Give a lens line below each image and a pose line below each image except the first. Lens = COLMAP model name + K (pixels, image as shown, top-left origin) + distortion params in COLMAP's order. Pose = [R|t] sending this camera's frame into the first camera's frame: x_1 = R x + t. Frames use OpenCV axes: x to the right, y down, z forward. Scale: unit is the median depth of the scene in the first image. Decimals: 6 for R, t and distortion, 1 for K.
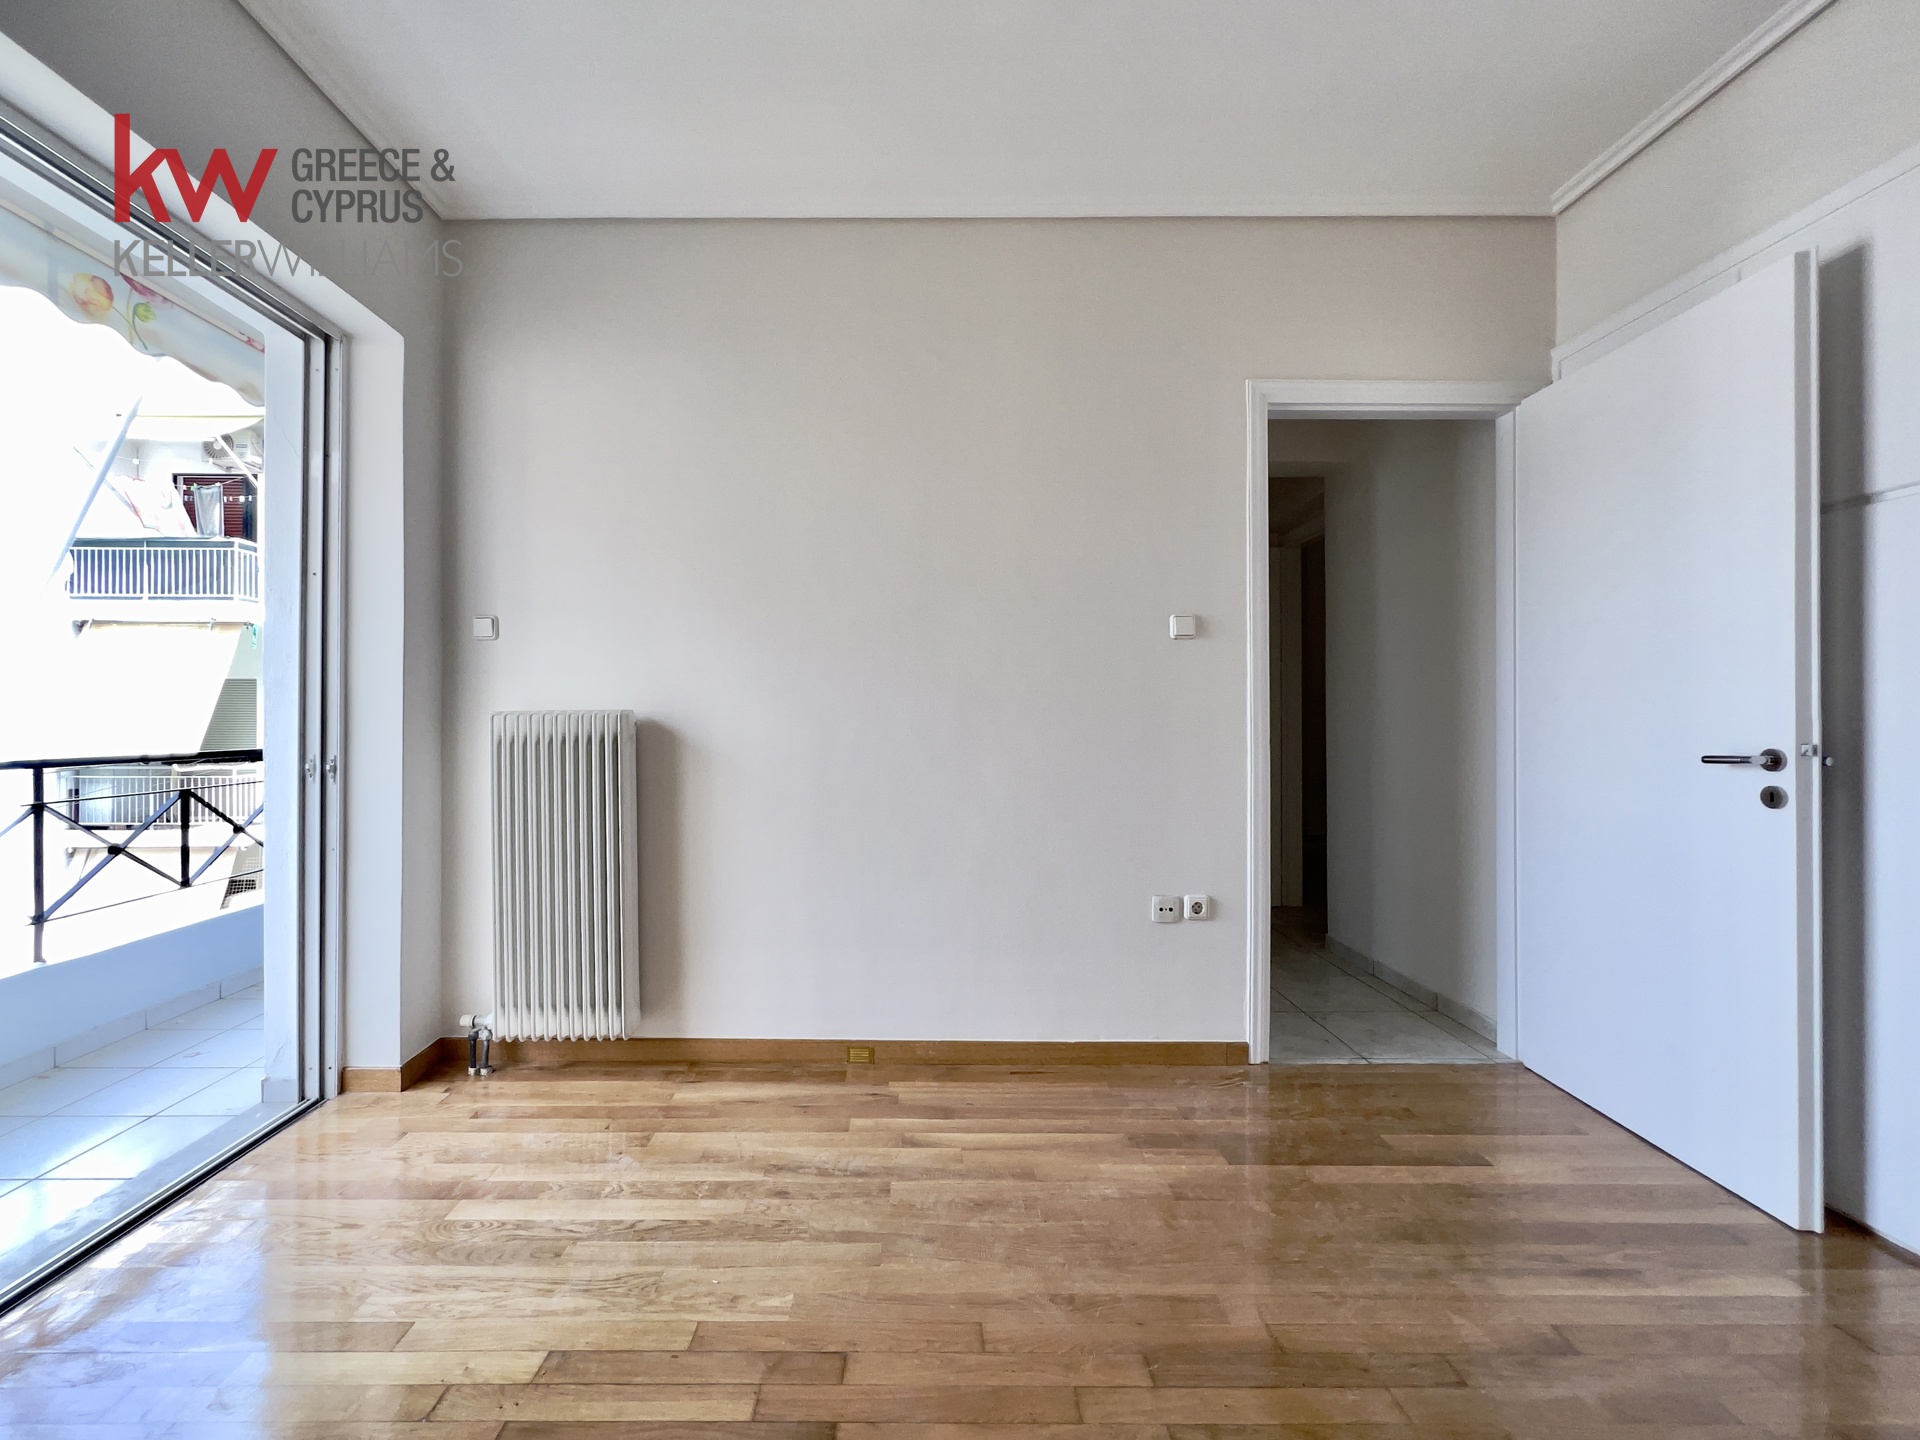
lens RADIAL K [[791.1, 0, 910.2], [0, 791.1, 715.3], [0, 0, 1]] dist [-0.000842, -0.000161]
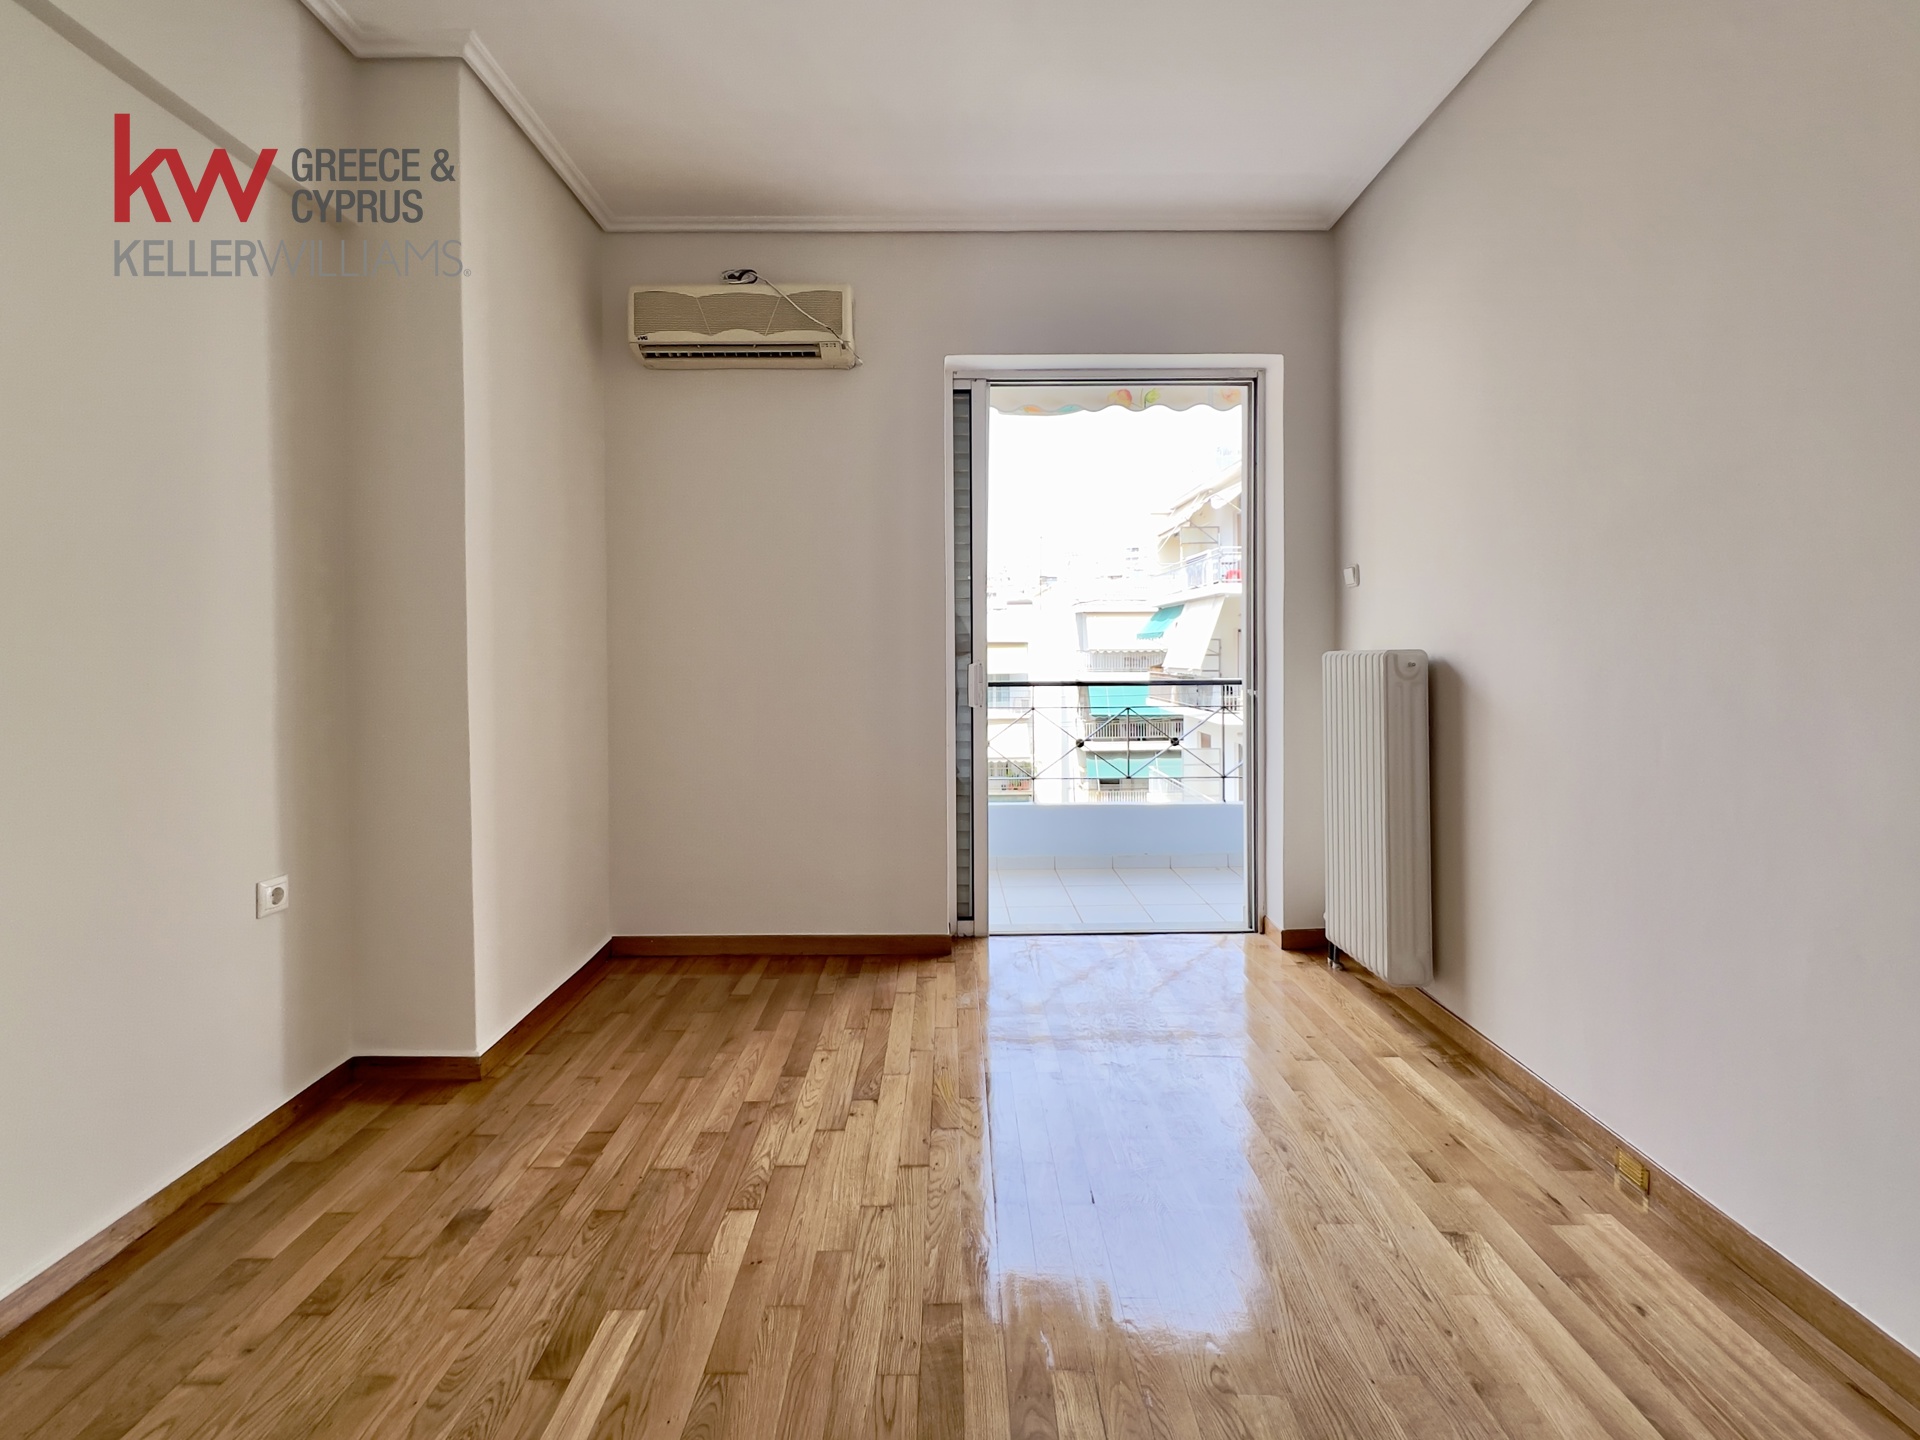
lens RADIAL K [[813.5, 0, 957.8], [0, 813.5, 654.5], [0, 0, 1]] dist [0.000345, 0.000079]
pose [[0.012598, 0.003466, -0.999915, 0.797806], [0.008677, 0.999956, 0.003575, -0.012391], [0.999883, -0.008721, 0.012567, 0.557404]]
